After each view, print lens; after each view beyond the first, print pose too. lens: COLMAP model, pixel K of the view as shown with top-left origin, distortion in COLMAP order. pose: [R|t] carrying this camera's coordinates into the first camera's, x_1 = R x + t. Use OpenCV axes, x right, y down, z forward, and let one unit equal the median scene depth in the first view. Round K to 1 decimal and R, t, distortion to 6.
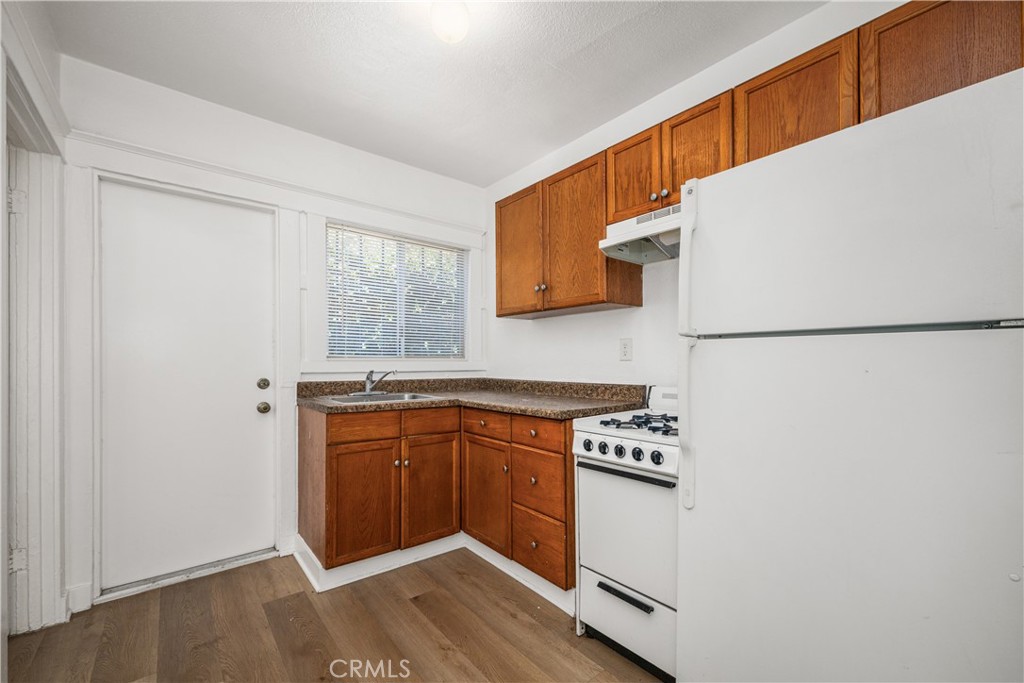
lens RADIAL K [[417.0, 0, 516.4], [0, 417.0, 356.8], [0, 0, 1]] dist [0.000251, -0.000365]
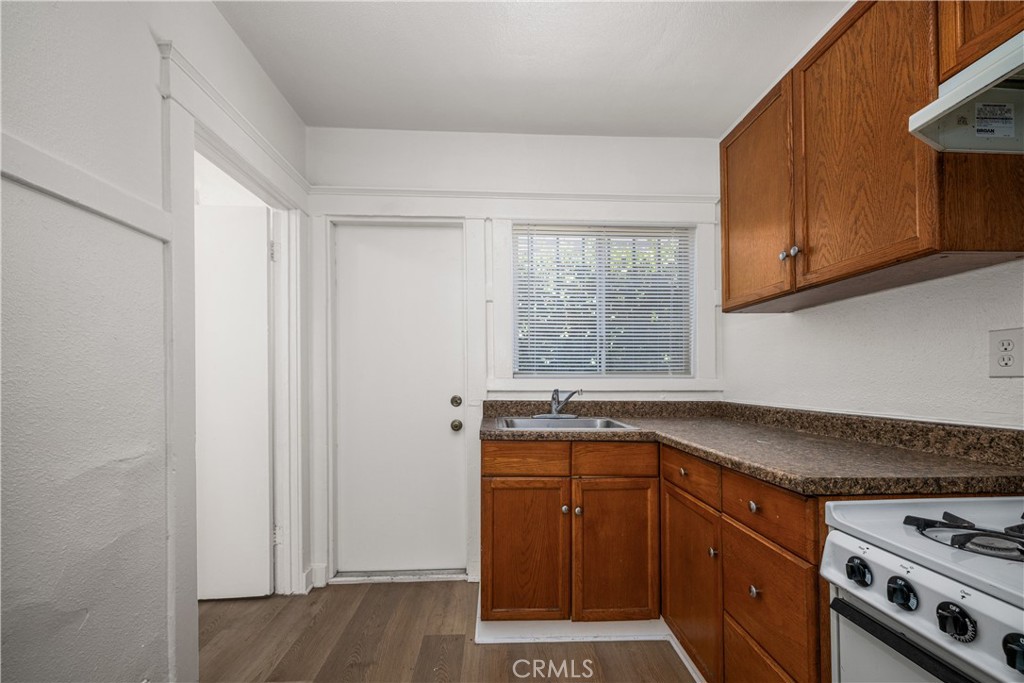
lens RADIAL K [[417.0, 0, 514.3], [0, 417.0, 374.6], [0, 0, 1]] dist [0.000251, -0.000365]
pose [[0.800157, -0.005128, -0.599768, 0.107398], [0.006672, 0.999978, 0.000352, 0.002449], [0.599753, -0.004283, 0.800174, 0.321362]]
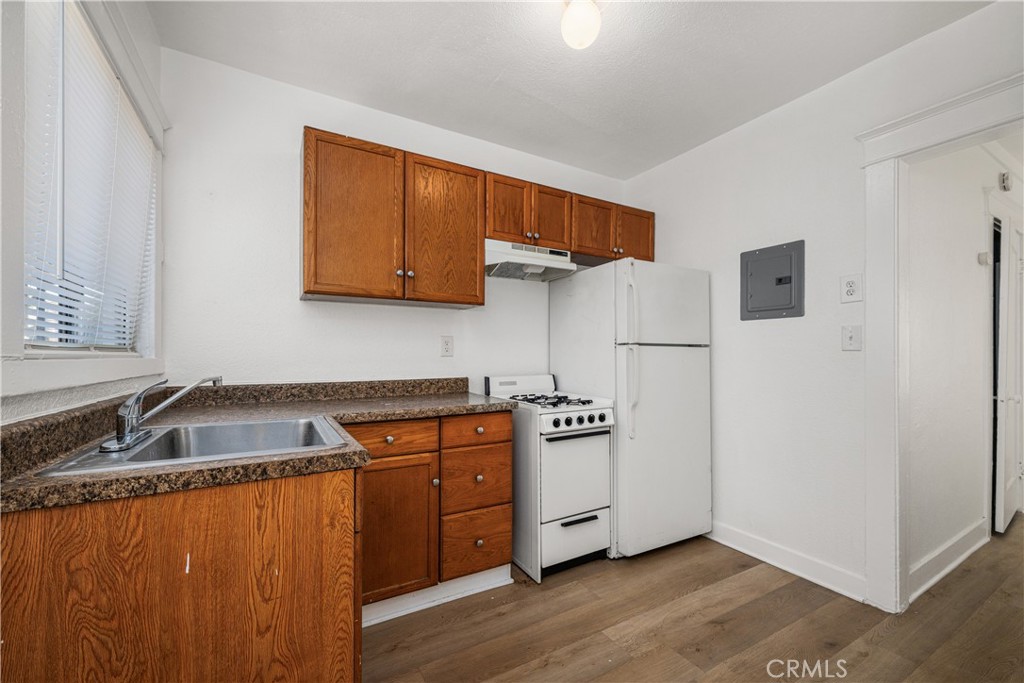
lens RADIAL K [[417.0, 0, 507.5], [0, 417.0, 350.4], [0, 0, 1]] dist [0.000251, -0.000365]
pose [[0.175042, 0.010707, 0.984503, -0.826750], [-0.011445, 0.999895, -0.008839, 0.001495], [-0.984494, -0.009721, 0.175146, 0.684255]]
